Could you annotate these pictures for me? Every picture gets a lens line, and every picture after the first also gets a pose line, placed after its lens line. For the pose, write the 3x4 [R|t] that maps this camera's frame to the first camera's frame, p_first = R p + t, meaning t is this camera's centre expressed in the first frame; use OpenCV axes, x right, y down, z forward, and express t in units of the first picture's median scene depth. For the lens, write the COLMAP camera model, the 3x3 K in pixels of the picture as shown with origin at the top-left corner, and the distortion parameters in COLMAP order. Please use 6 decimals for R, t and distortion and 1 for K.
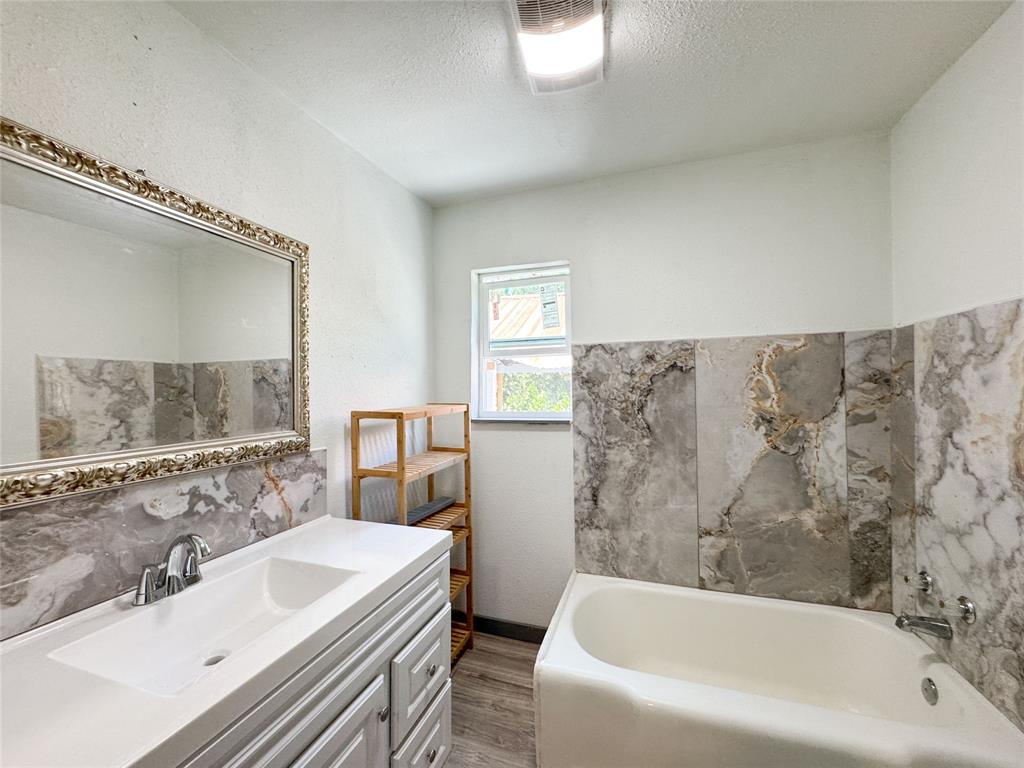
lens RADIAL K [[409.7, 0, 511.7], [0, 409.7, 386.5], [0, 0, 1]] dist [-0.001349, 0.000085]
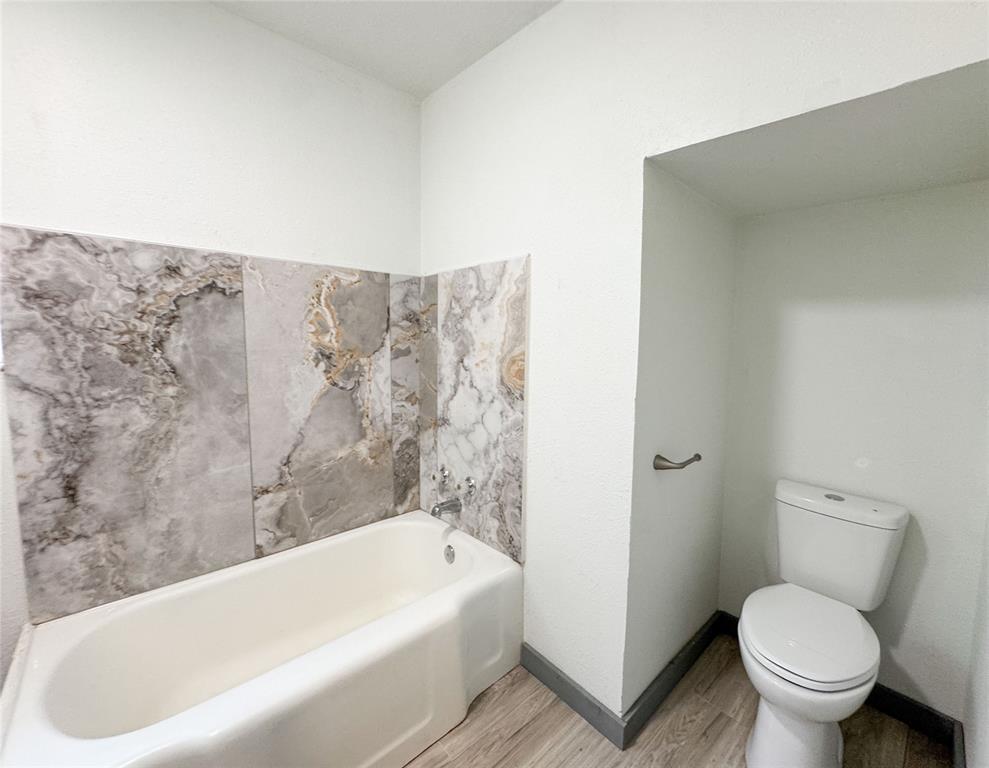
lens RADIAL K [[412.6, 0, 497.8], [0, 412.6, 383.0], [0, 0, 1]] dist [-0.008121, 0.001190]
pose [[0.455634, -0.057192, 0.888328, -0.046332], [-0.022262, 0.996890, 0.075600, 0.063589], [-0.889889, -0.054222, 0.452943, 0.210742]]
